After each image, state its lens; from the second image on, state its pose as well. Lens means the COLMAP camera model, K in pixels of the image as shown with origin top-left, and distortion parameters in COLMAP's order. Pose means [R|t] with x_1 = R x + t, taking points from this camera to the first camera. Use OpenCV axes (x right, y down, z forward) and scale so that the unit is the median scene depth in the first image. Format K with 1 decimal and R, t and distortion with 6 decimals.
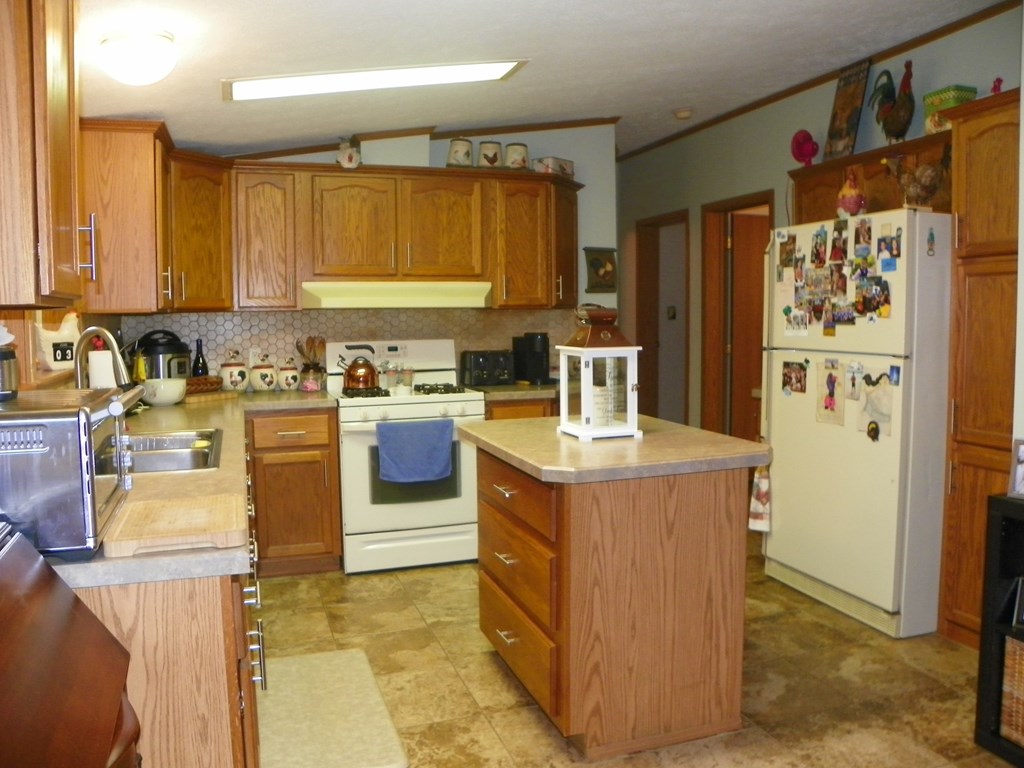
lens RADIAL K [[792.3, 0, 520.3], [0, 792.3, 379.5], [0, 0, 1]] dist [-0.144333, 0.084070]
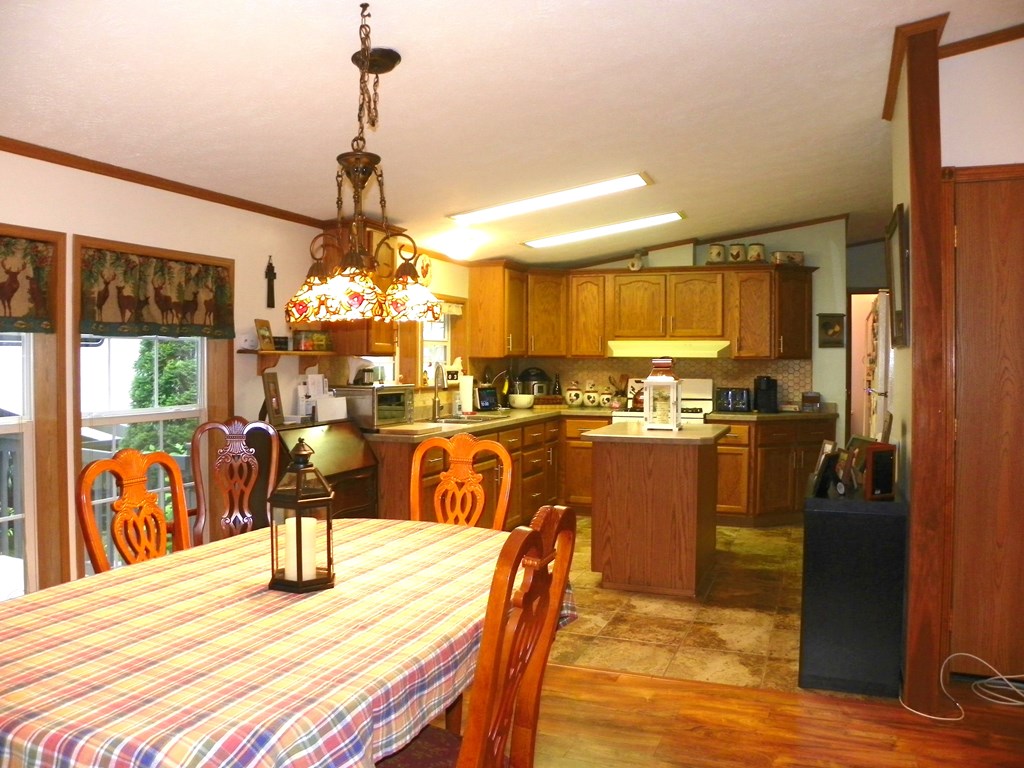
lens RADIAL K [[792.3, 0, 520.3], [0, 792.3, 379.5], [0, 0, 1]] dist [-0.144333, 0.084070]
pose [[0.764469, 0.028935, -0.644011, 0.637382], [-0.066592, 0.997192, -0.034244, 0.025449], [0.641212, 0.069064, 0.764249, -0.374719]]
